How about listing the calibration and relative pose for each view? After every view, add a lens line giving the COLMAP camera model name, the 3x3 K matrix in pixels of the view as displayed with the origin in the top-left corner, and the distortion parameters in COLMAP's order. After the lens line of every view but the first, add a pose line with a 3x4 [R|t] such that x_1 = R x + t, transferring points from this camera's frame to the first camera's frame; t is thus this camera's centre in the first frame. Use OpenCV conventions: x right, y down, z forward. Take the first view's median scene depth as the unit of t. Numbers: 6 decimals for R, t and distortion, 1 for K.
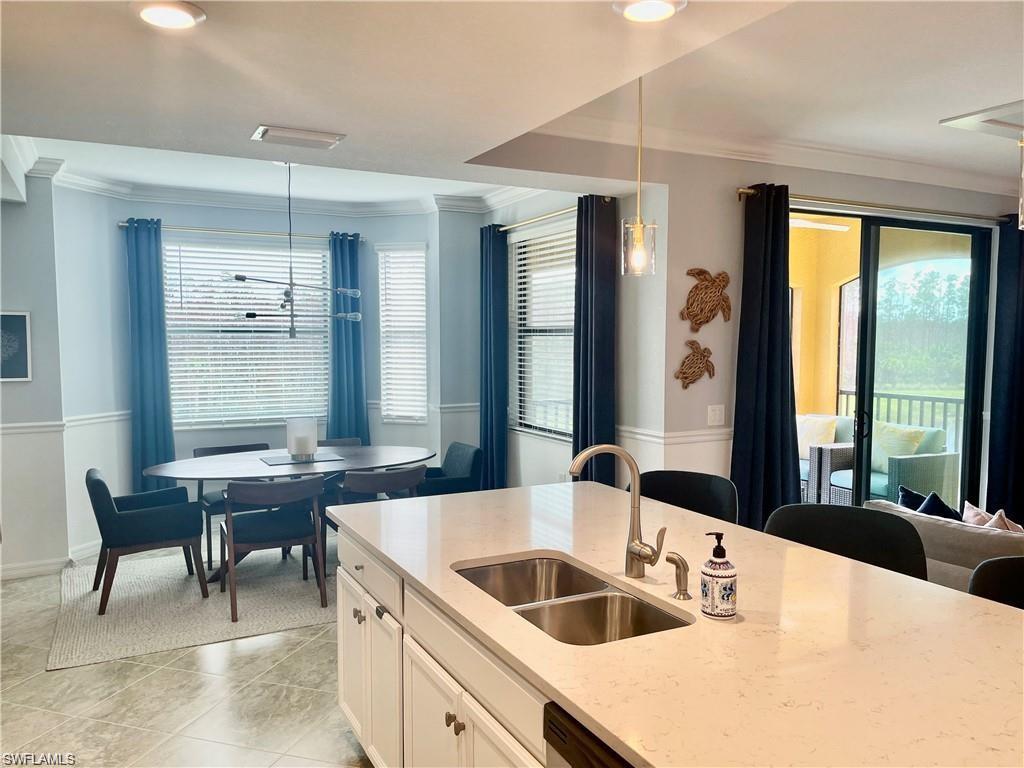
lens RADIAL K [[786.4, 0, 512.0], [0, 786.4, 384.0], [0, 0, 1]] dist [0.048273, -0.007931]
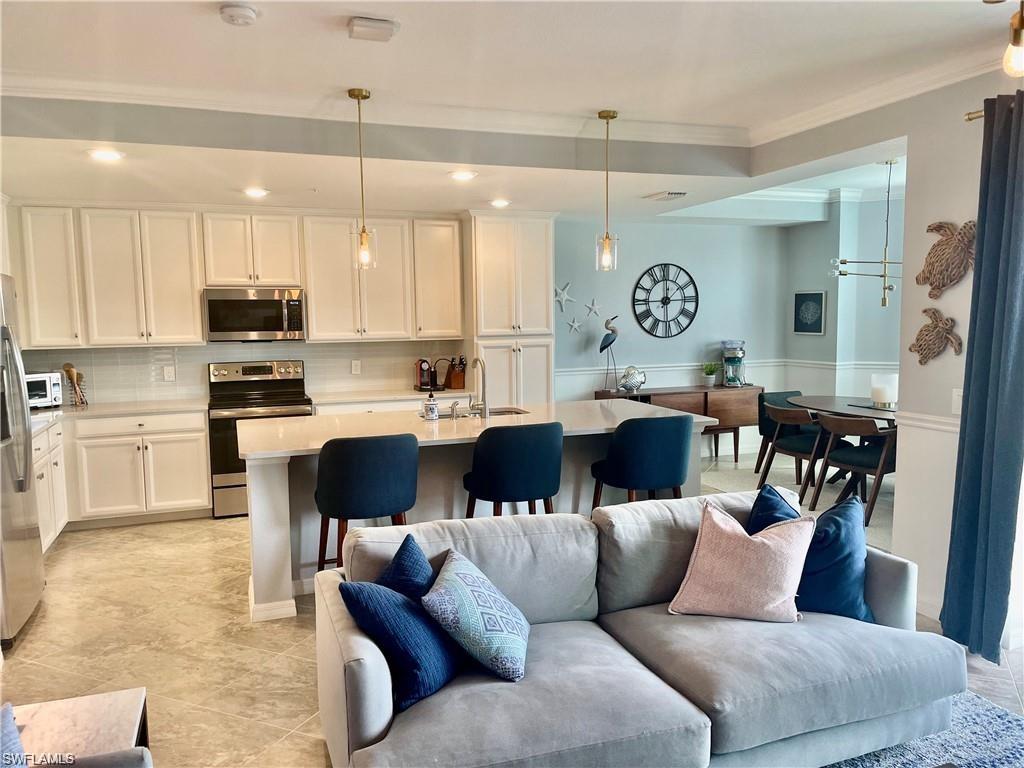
lens RADIAL K [[786.4, 0, 512.0], [0, 786.4, 384.0], [0, 0, 1]] dist [0.048273, -0.007931]
pose [[-0.128784, 0.092654, -0.987335, 1.013617], [-0.046278, 0.993979, 0.099314, -0.034997], [0.990592, 0.058482, -0.123721, 0.595381]]
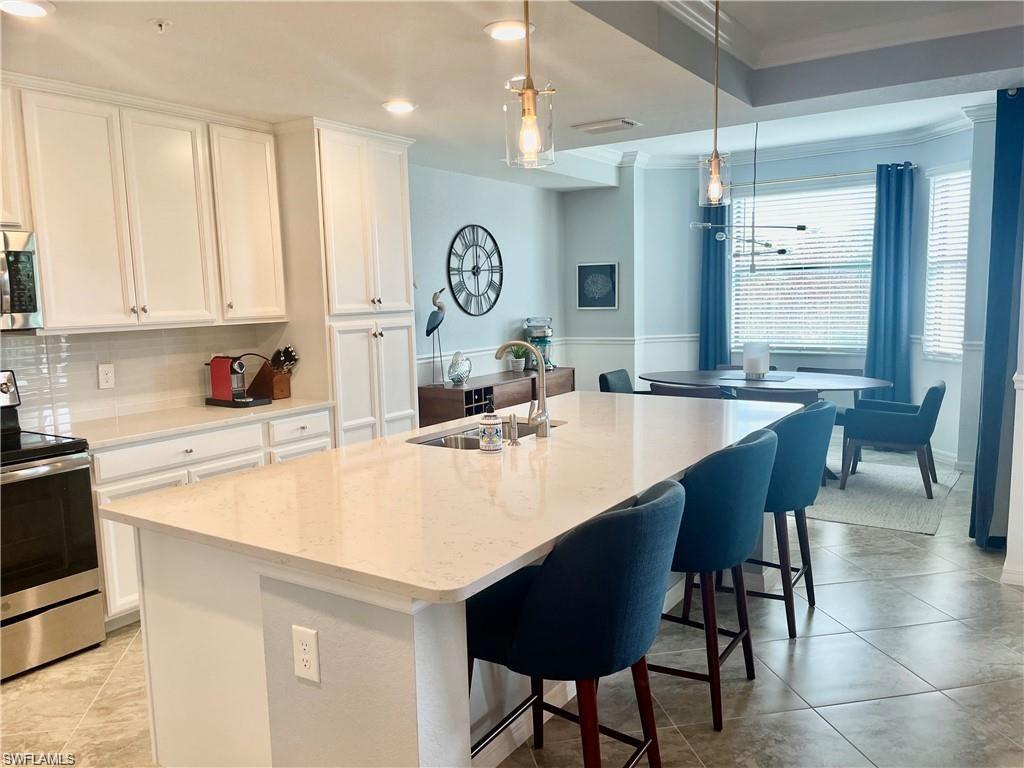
lens RADIAL K [[786.4, 0, 512.0], [0, 786.4, 384.0], [0, 0, 1]] dist [0.048273, -0.007931]
pose [[0.487948, 0.088011, -0.868424, 0.570978], [-0.027426, 0.995958, 0.085526, 0.014101], [0.872442, -0.017915, 0.488389, 0.121670]]
